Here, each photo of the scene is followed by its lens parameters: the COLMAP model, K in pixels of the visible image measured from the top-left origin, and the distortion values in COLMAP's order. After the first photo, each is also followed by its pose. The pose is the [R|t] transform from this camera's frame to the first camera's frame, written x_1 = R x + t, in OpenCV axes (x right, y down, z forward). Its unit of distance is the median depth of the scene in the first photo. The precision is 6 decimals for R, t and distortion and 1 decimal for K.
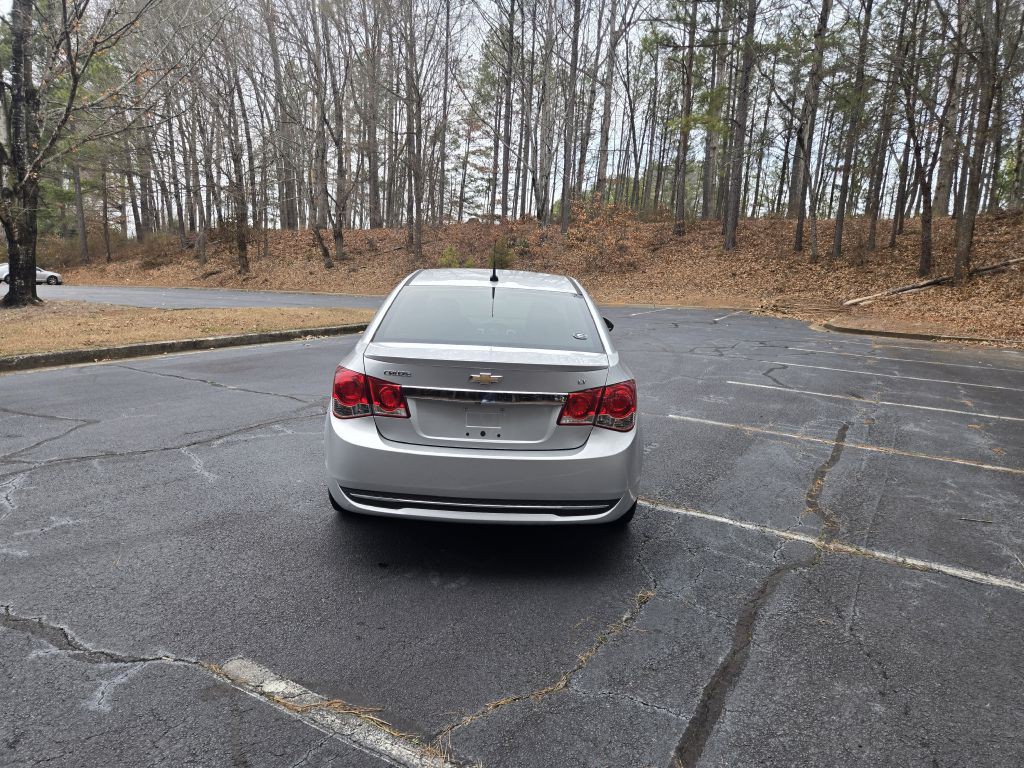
lens RADIAL K [[687.7, 0, 506.8], [0, 687.7, 387.0], [0, 0, 1]] dist [0.033639, -0.014130]
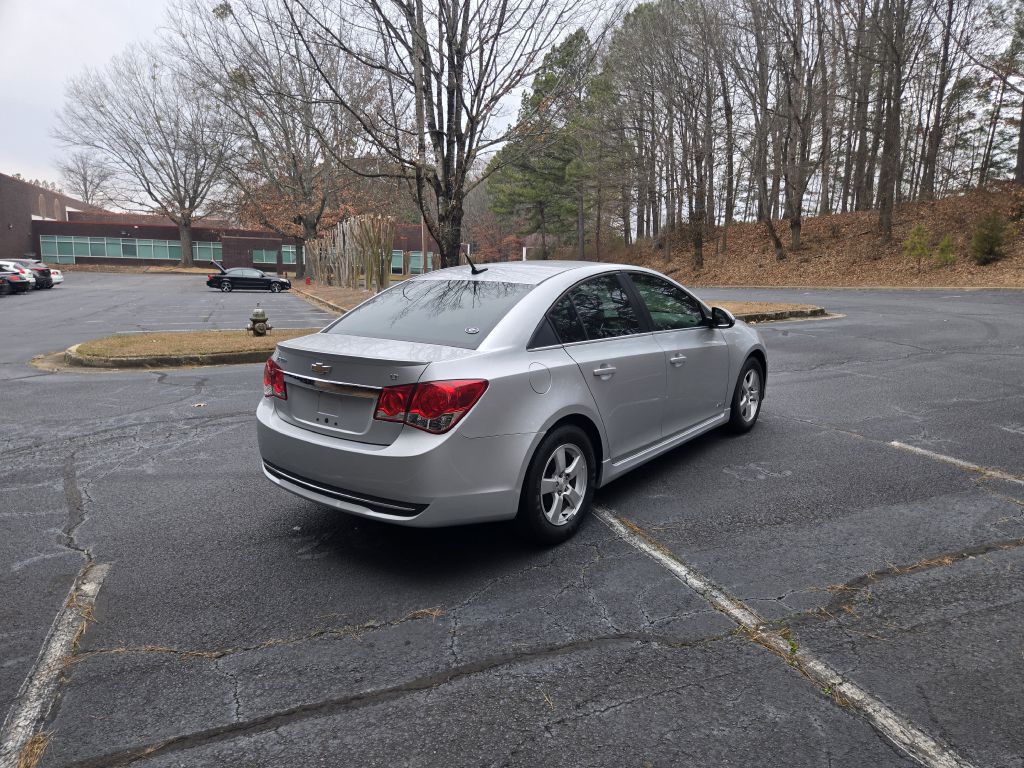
lens RADIAL K [[687.7, 0, 510.3], [0, 687.7, 382.8], [0, 0, 1]] dist [0.033639, -0.014130]
pose [[0.774629, 0.061314, -0.629437, 0.649161], [-0.060202, 0.997918, 0.023119, -0.025166], [0.629544, 0.019985, 0.776708, 0.265592]]
